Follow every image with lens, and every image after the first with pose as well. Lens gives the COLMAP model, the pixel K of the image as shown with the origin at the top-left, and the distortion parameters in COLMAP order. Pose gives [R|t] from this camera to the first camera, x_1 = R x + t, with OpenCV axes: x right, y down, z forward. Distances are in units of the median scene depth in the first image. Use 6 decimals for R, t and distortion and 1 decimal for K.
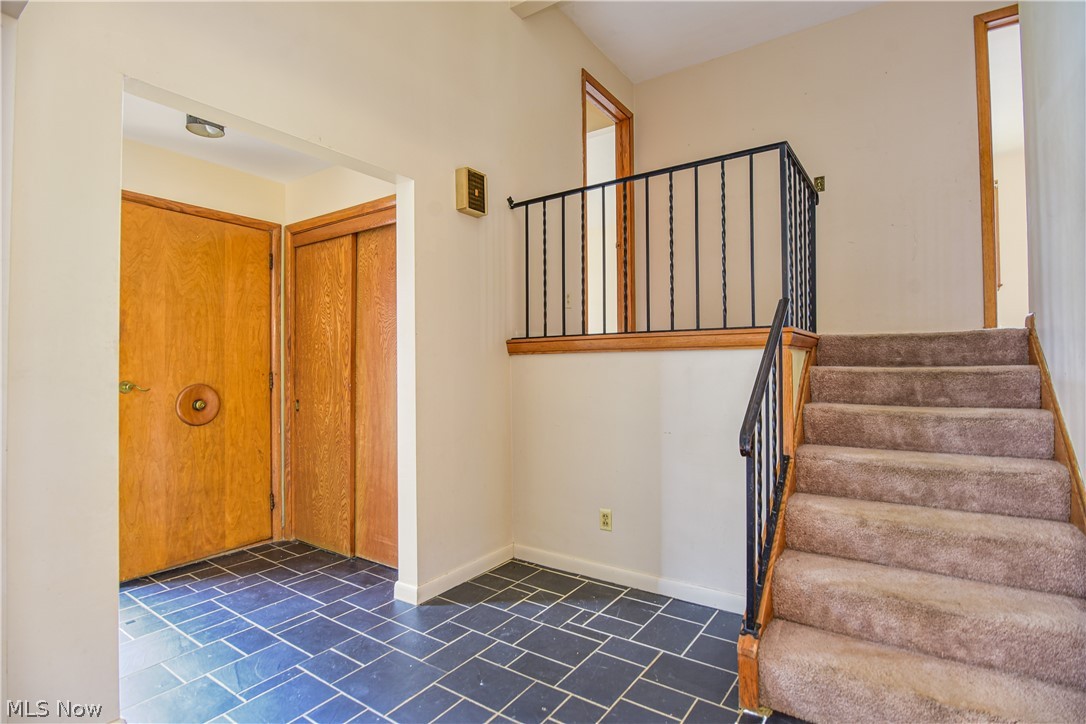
lens RADIAL K [[530.9, 0, 543.0], [0, 530.9, 362.0], [0, 0, 1]] dist [-0.012554, -0.000077]
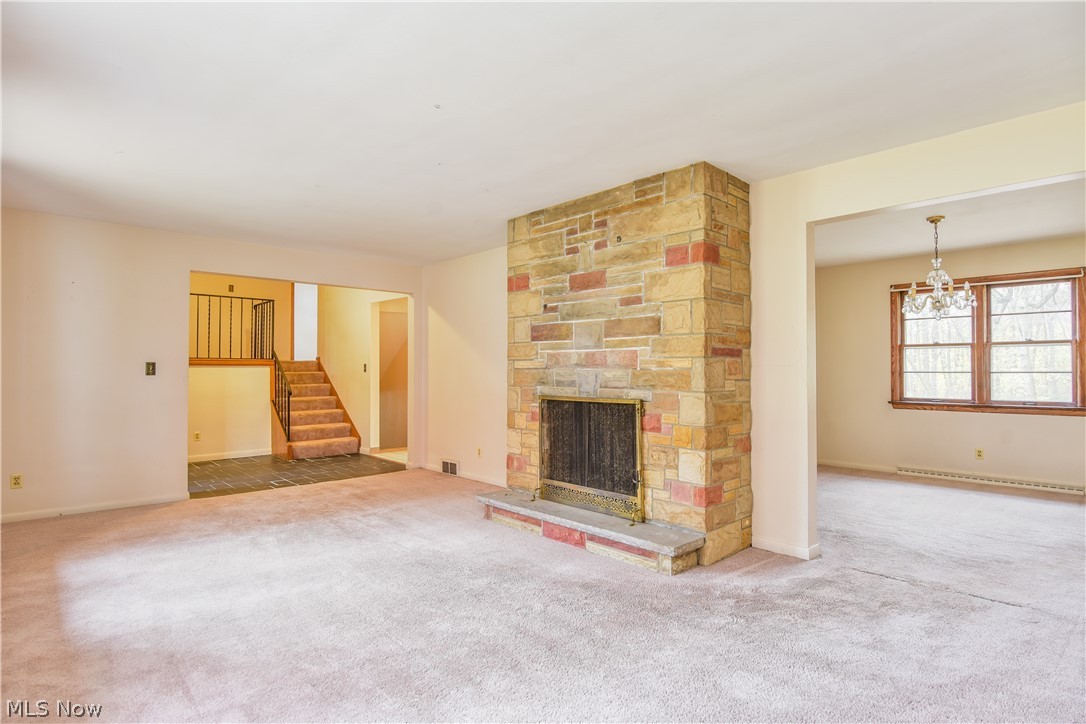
lens RADIAL K [[556.7, 0, 543.0], [0, 556.7, 362.0], [0, 0, 1]] dist [-0.002919, -0.000918]
pose [[0.188418, 0.025598, 0.981755, -2.604543], [-0.011703, 0.999648, -0.023818, 0.013209], [-0.982019, -0.007002, 0.188651, -1.244343]]
